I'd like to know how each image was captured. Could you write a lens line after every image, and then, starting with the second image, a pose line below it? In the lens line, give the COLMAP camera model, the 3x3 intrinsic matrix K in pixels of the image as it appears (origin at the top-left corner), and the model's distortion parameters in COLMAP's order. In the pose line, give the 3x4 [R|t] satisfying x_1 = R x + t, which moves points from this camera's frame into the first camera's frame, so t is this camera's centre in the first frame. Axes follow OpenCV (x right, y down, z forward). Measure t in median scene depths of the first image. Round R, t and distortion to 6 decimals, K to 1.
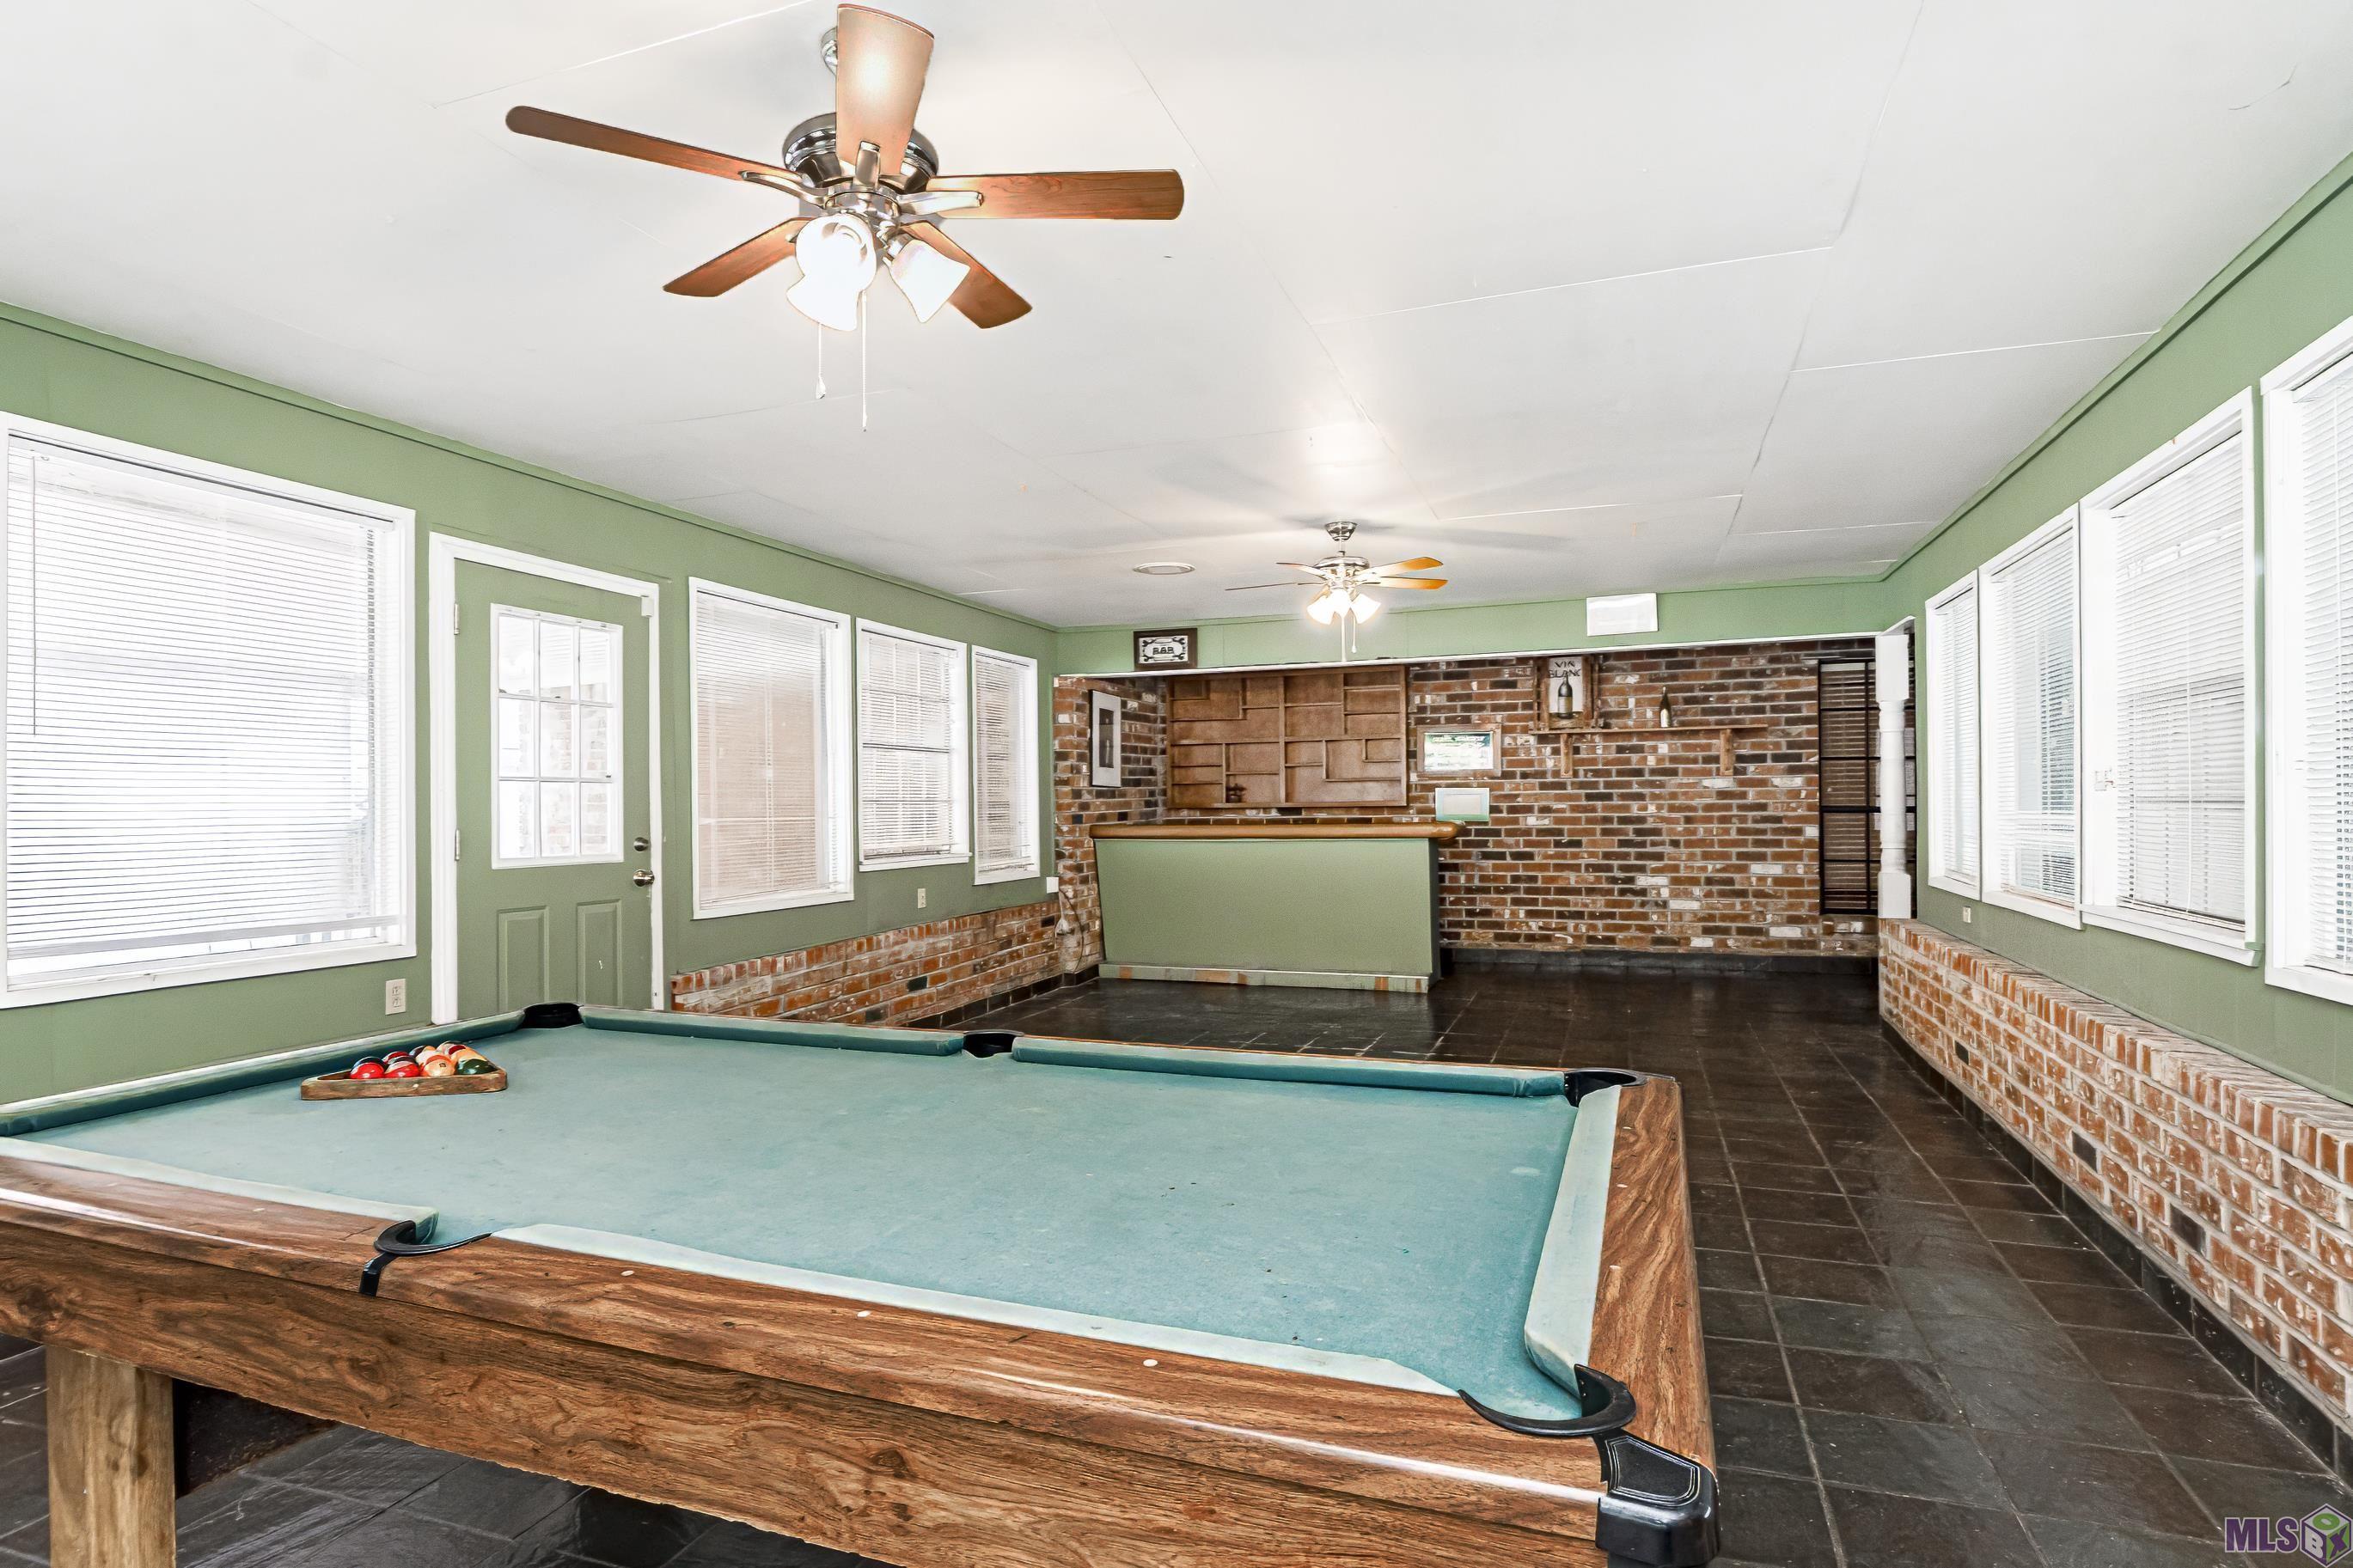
lens RADIAL K [[1216.3, 0, 1176.5], [0, 1216.3, 784.0], [0, 0, 1]] dist [0.000174, 0.000000]
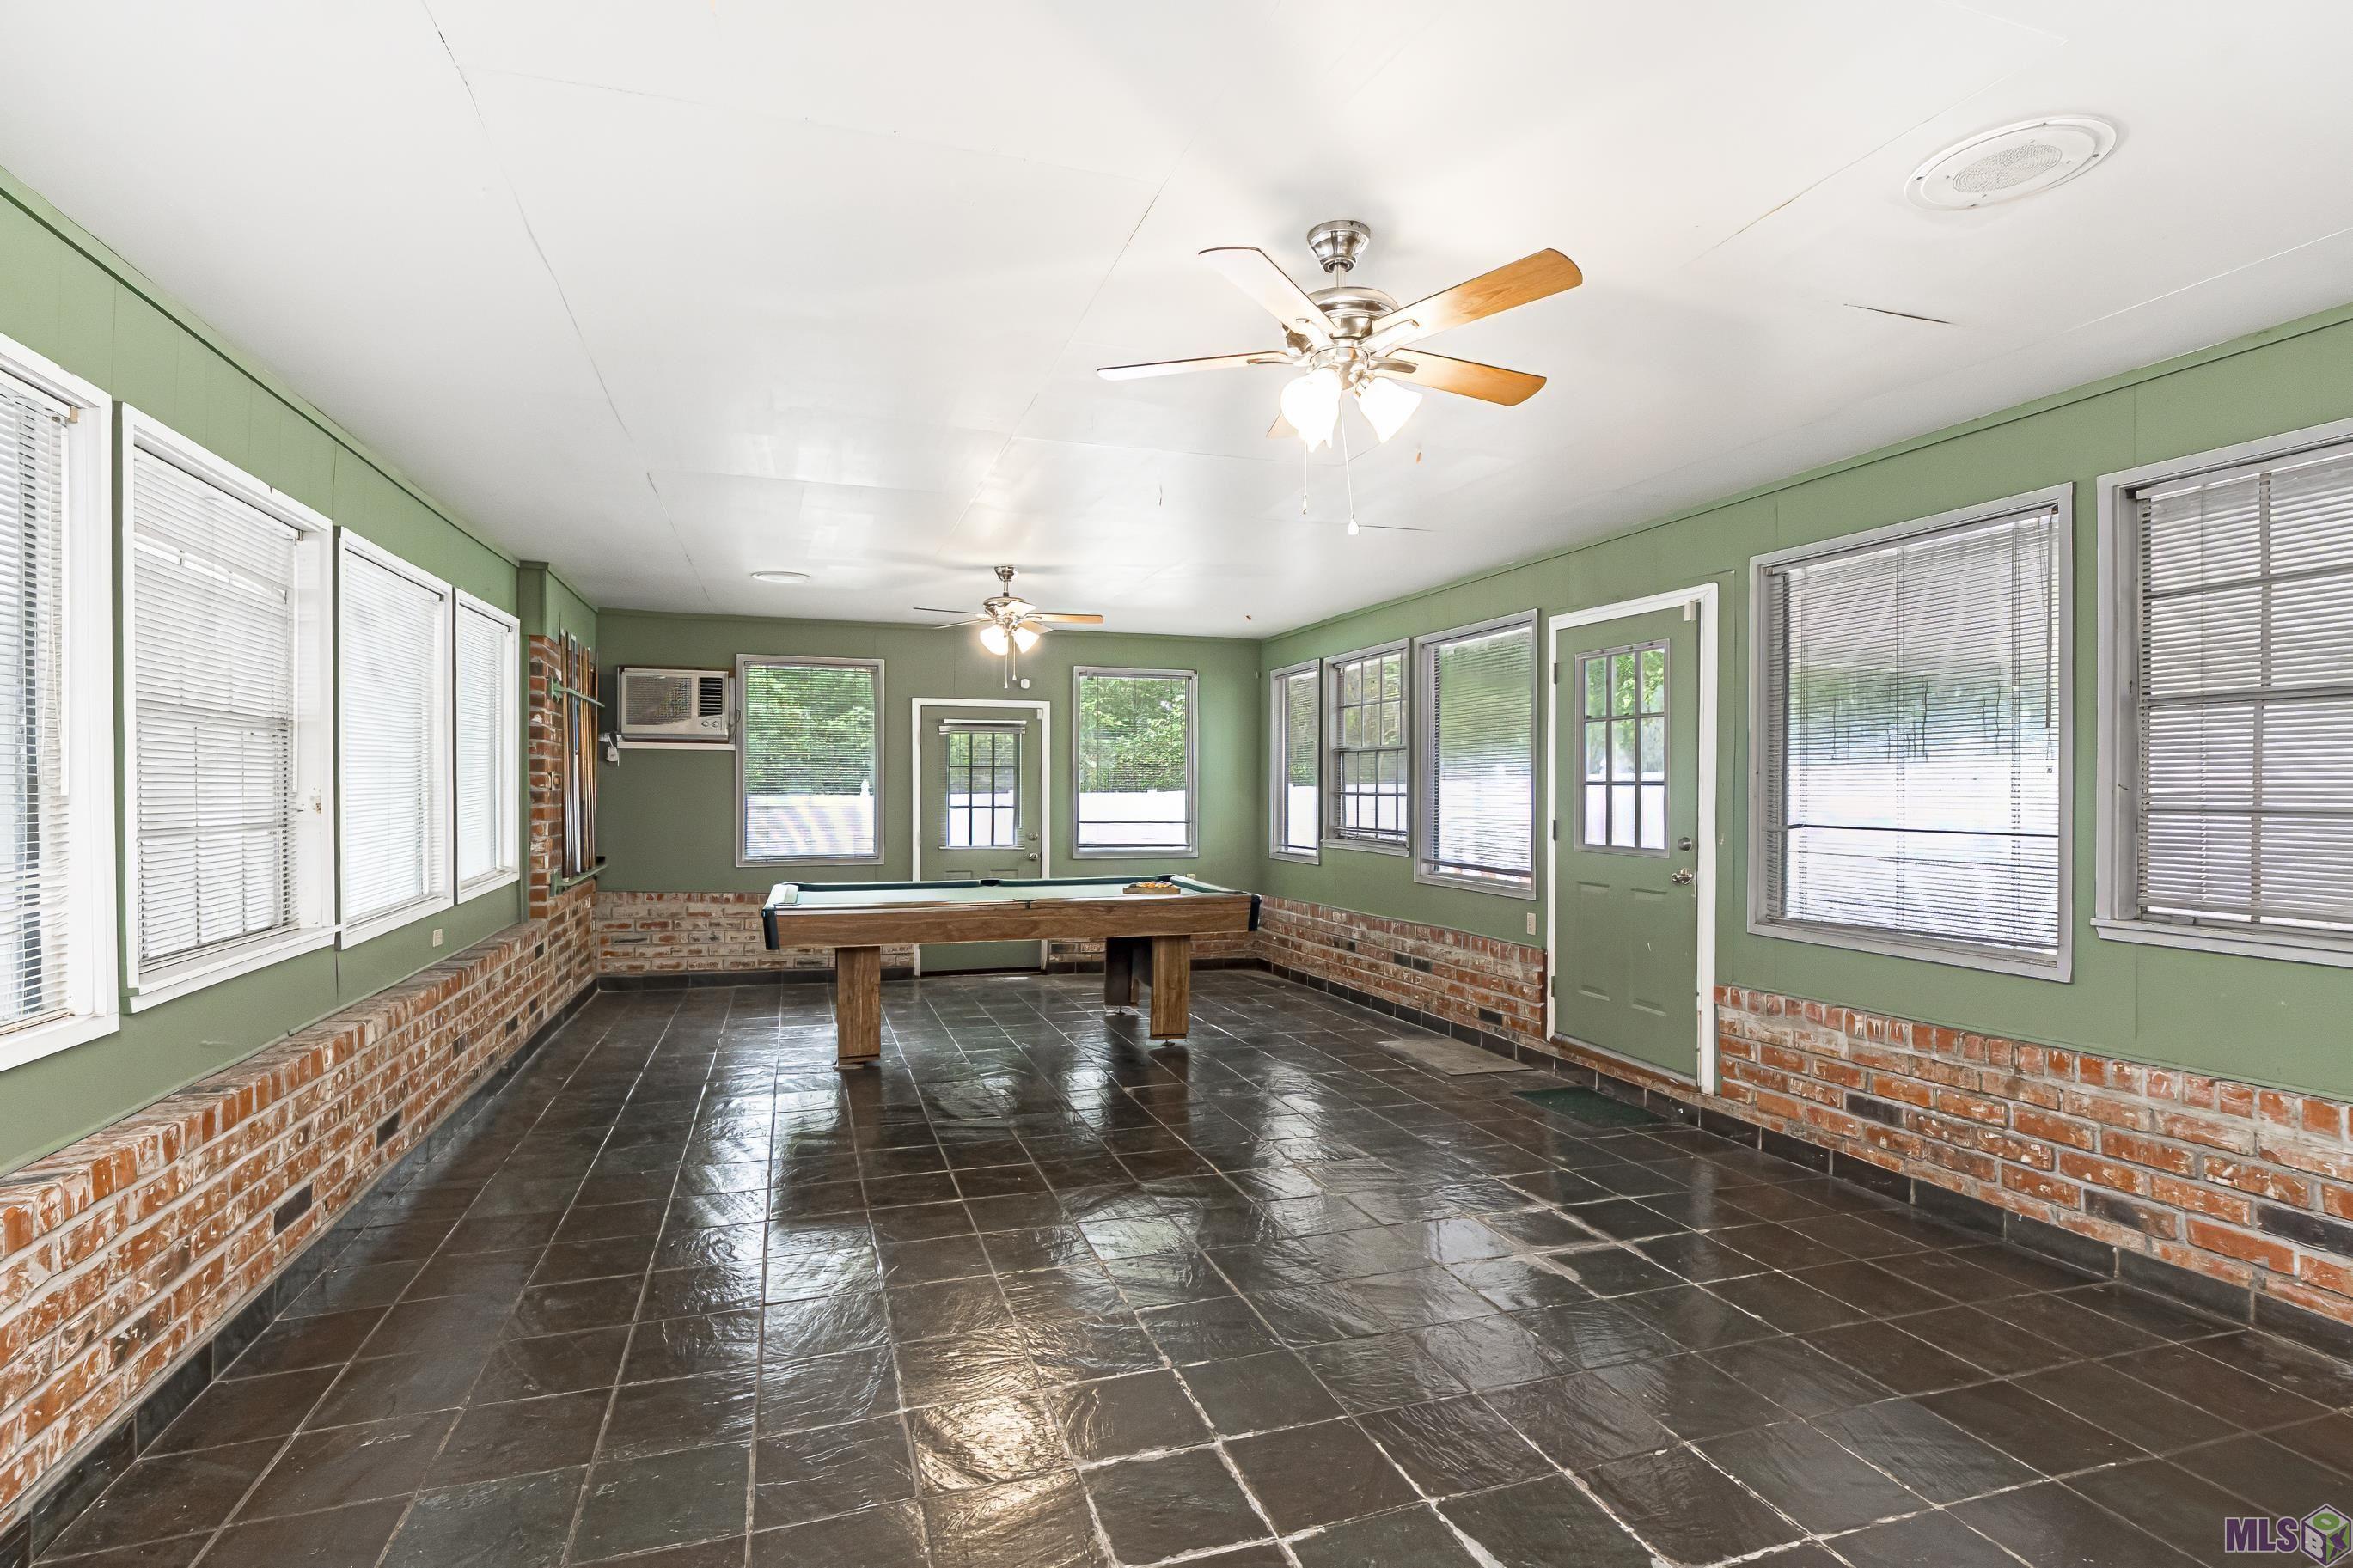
lens RADIAL K [[1048.6, 0, 1131.7], [0, 1048.6, 784.4], [0, 0, 1]] dist [0.000499, -0.000034]
pose [[-0.784546, -0.005741, -0.620044, 0.410785], [0.003724, 0.999895, -0.013970, 0.008351], [0.620060, -0.013269, -0.784442, 1.193963]]
